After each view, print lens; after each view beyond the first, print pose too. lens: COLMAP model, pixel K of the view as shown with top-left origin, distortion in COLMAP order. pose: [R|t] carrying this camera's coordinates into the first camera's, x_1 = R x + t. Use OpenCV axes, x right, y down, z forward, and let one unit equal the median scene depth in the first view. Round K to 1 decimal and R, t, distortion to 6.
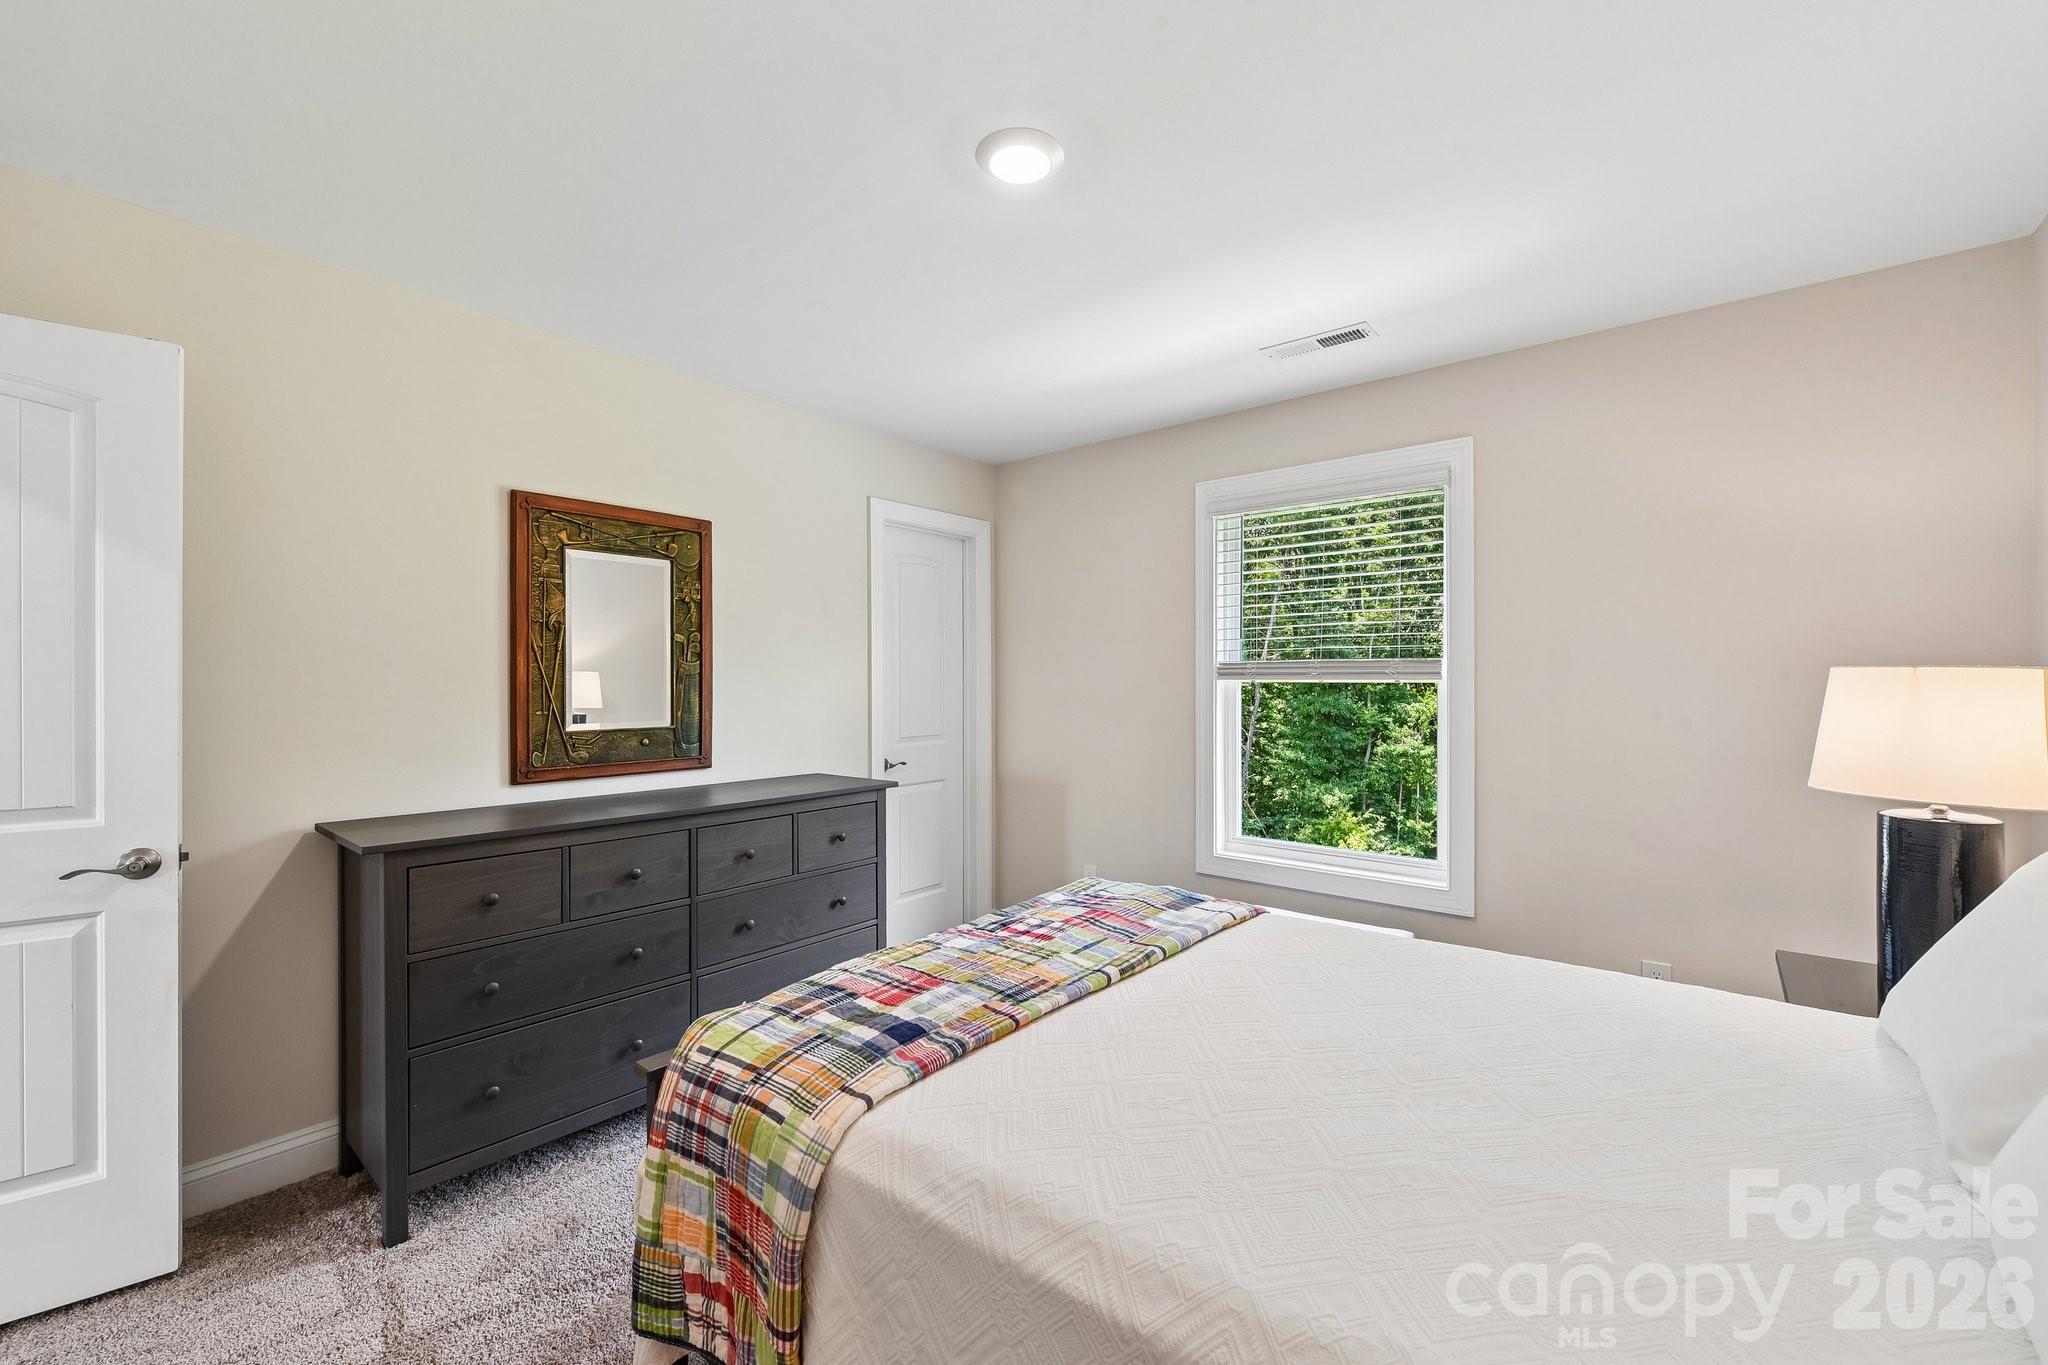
lens RADIAL K [[834.0, 0, 1021.3], [0, 834.0, 679.1], [0, 0, 1]] dist [-0.000605, -0.000899]
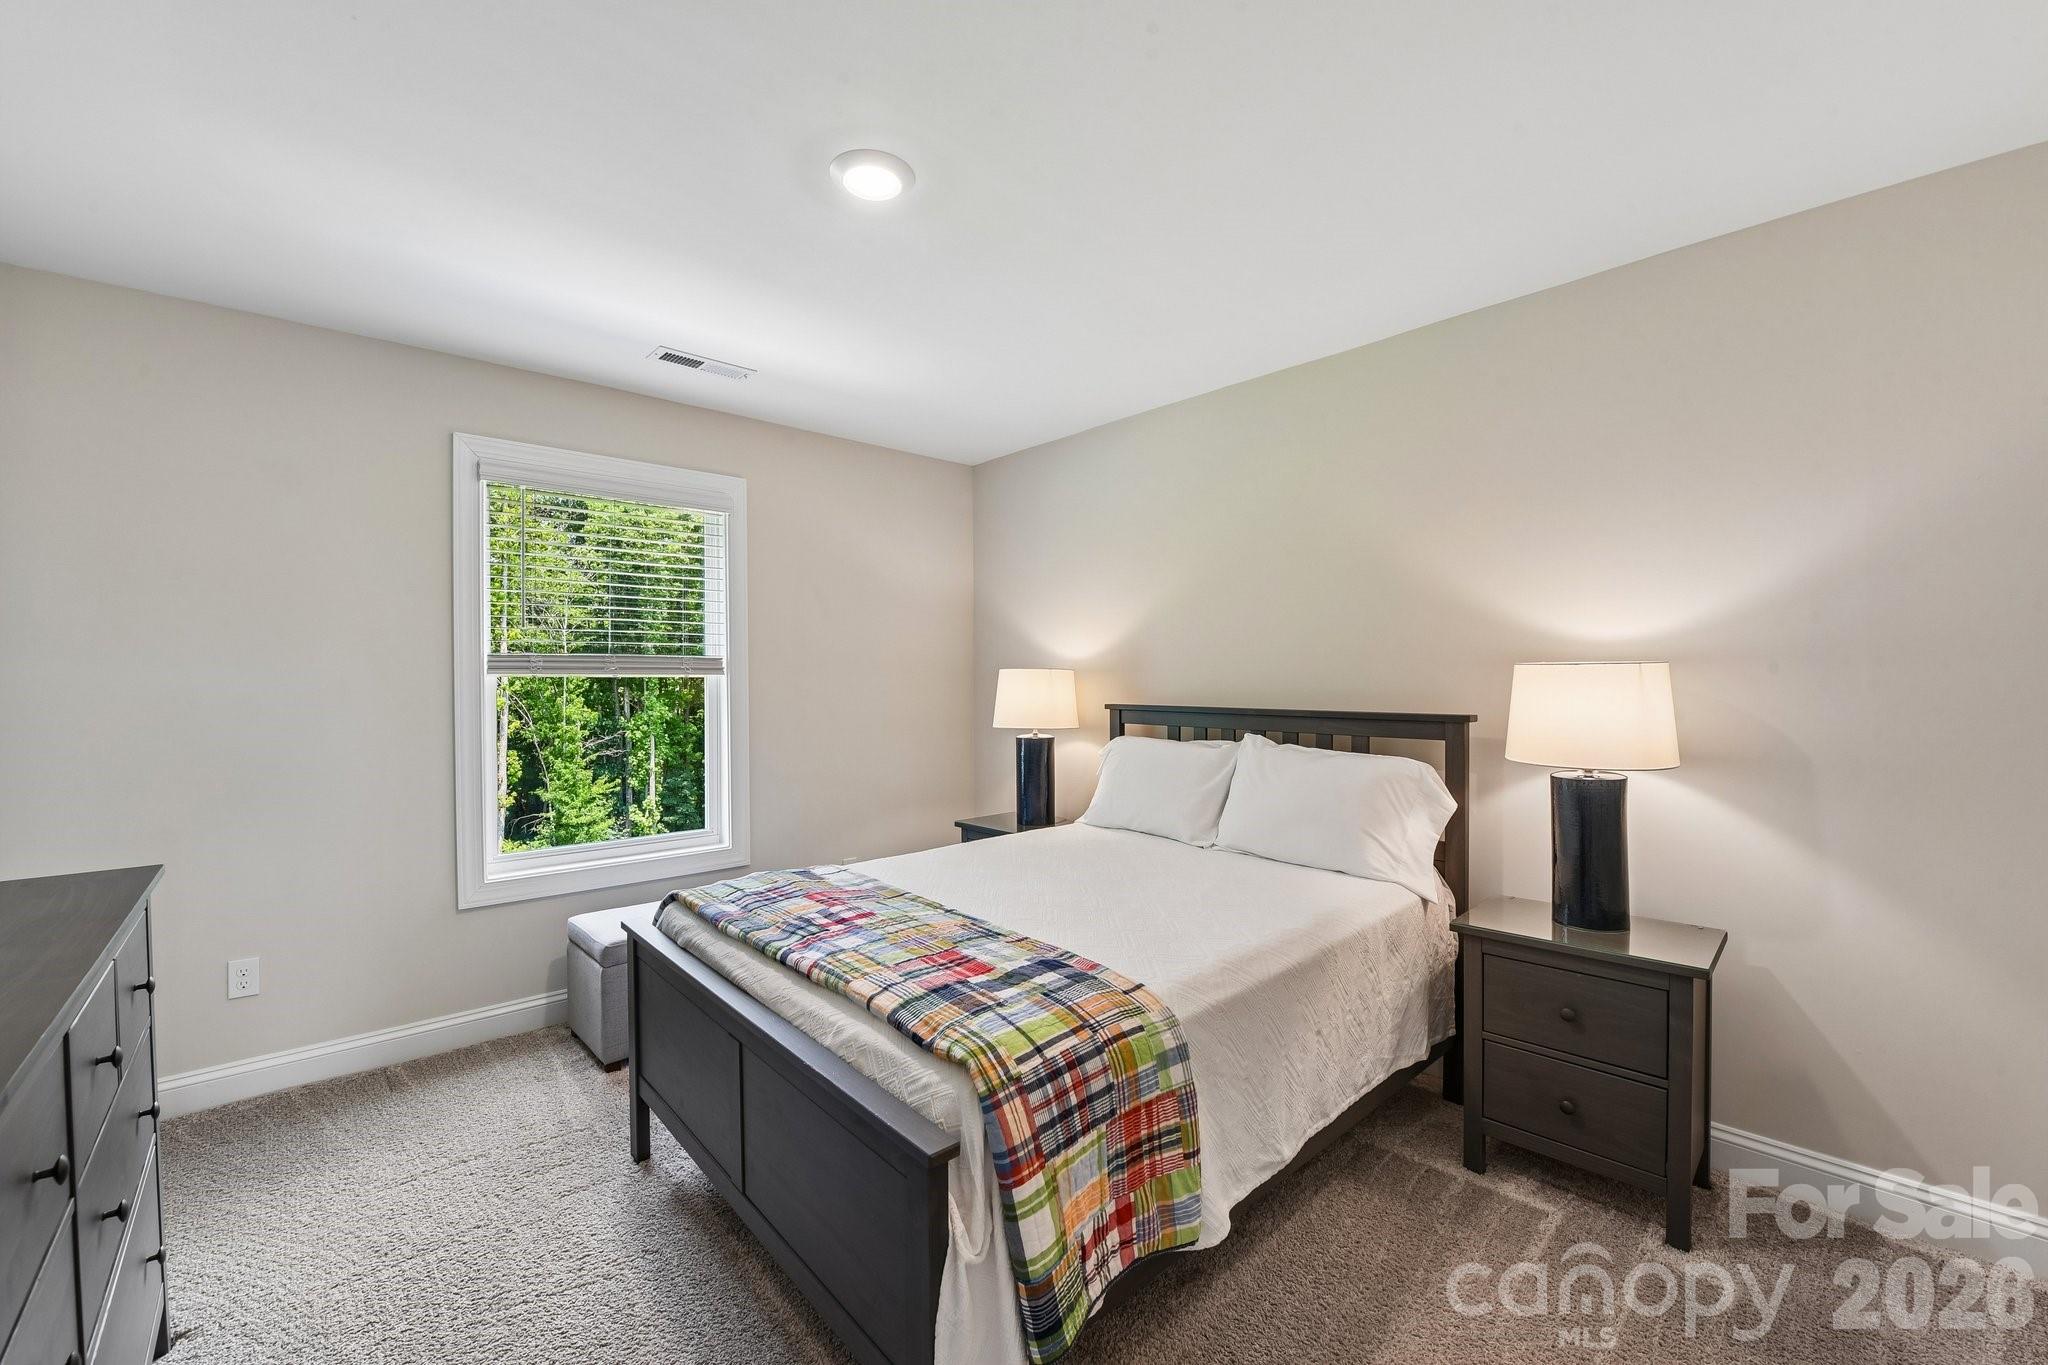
lens RADIAL K [[834.0, 0, 1026.2], [0, 834.0, 683.7], [0, 0, 1]] dist [-0.000605, -0.000899]
pose [[0.139144, -0.011772, 0.990202, -1.169211], [0.001611, 0.999931, 0.011662, 0.001599], [-0.990271, -0.000028, 0.139154, 0.760179]]
